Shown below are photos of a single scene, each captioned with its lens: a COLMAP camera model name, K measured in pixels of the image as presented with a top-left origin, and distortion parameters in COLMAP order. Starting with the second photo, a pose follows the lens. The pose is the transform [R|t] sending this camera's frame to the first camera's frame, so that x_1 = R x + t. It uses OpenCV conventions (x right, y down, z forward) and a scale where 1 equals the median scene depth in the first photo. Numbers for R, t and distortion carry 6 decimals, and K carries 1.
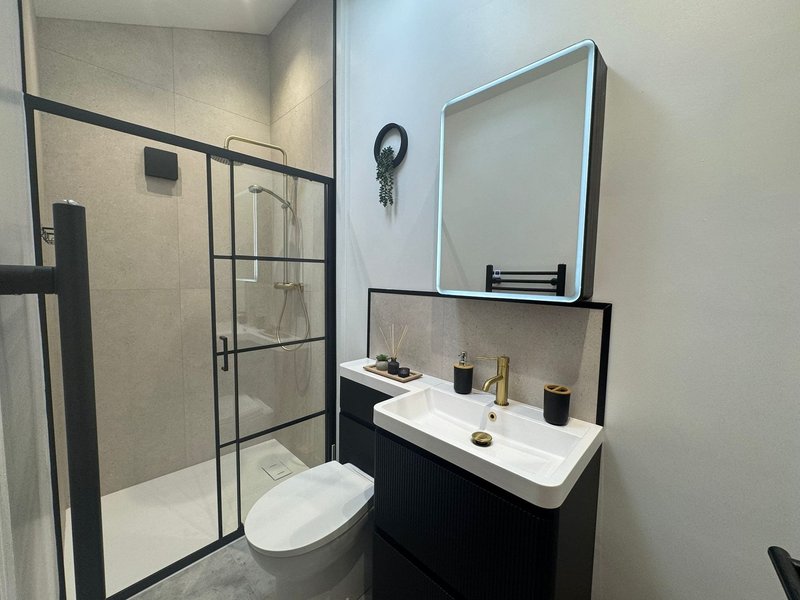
lens RADIAL K [[320.8, 0, 398.0], [0, 320.8, 299.6], [0, 0, 1]] dist [0.000548, -0.000117]
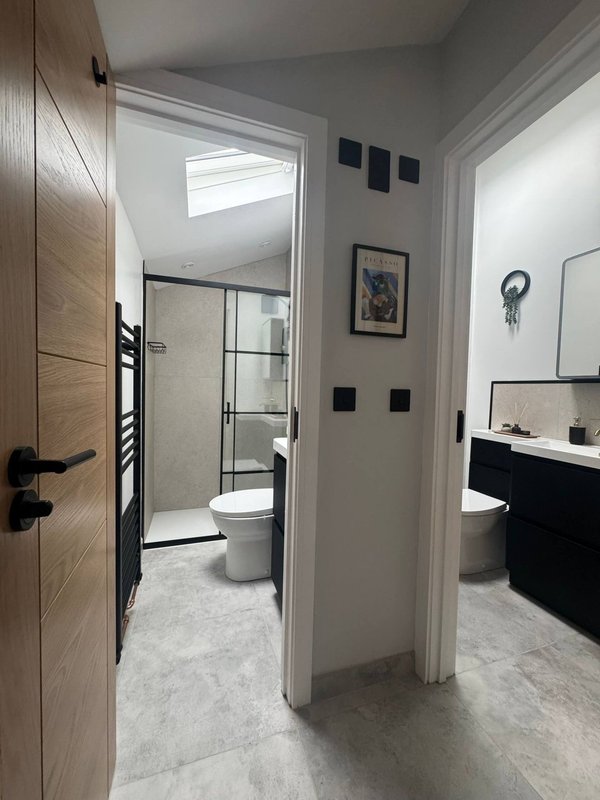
lens RADIAL K [[320.8, 0, 298.3], [0, 320.8, 398.1], [0, 0, 1]] dist [0.000548, -0.000117]
pose [[0.882152, 0.027571, -0.470157, -0.198123], [-0.053803, 0.997649, -0.042446, 0.165541], [0.467882, 0.062739, 0.881561, -0.760741]]
